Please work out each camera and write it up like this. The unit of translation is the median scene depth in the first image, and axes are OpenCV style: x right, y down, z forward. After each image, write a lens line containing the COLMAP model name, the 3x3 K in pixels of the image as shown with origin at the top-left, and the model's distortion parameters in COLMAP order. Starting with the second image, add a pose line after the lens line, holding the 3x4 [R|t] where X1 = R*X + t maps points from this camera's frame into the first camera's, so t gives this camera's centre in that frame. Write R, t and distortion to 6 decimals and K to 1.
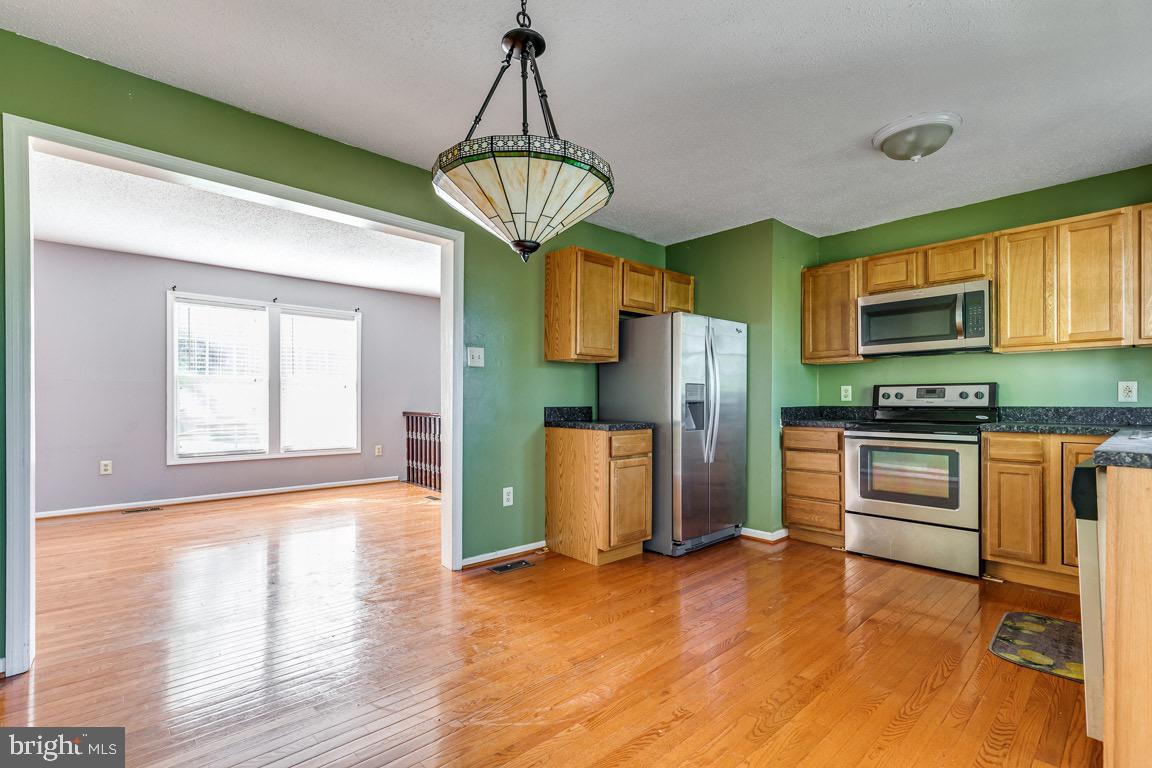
lens RADIAL K [[529.7, 0, 577.0], [0, 529.7, 408.6], [0, 0, 1]] dist [0.010043, 0.000278]
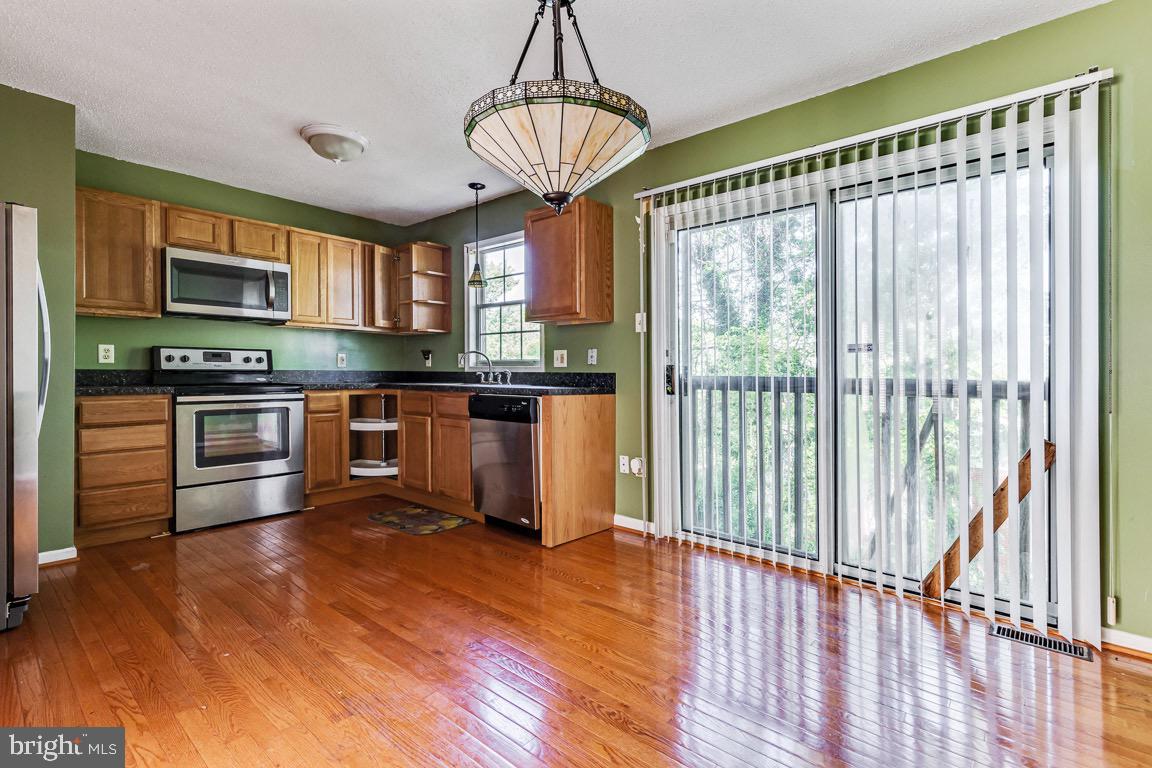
lens RADIAL K [[522.5, 0, 574.5], [0, 522.5, 376.9], [0, 0, 1]] dist [0.002006, 0.000080]
pose [[-0.096769, -0.009931, 0.995257, -0.898612], [0.006455, 0.999923, 0.010605, 0.007701], [-0.995286, 0.007450, -0.096697, 0.900989]]
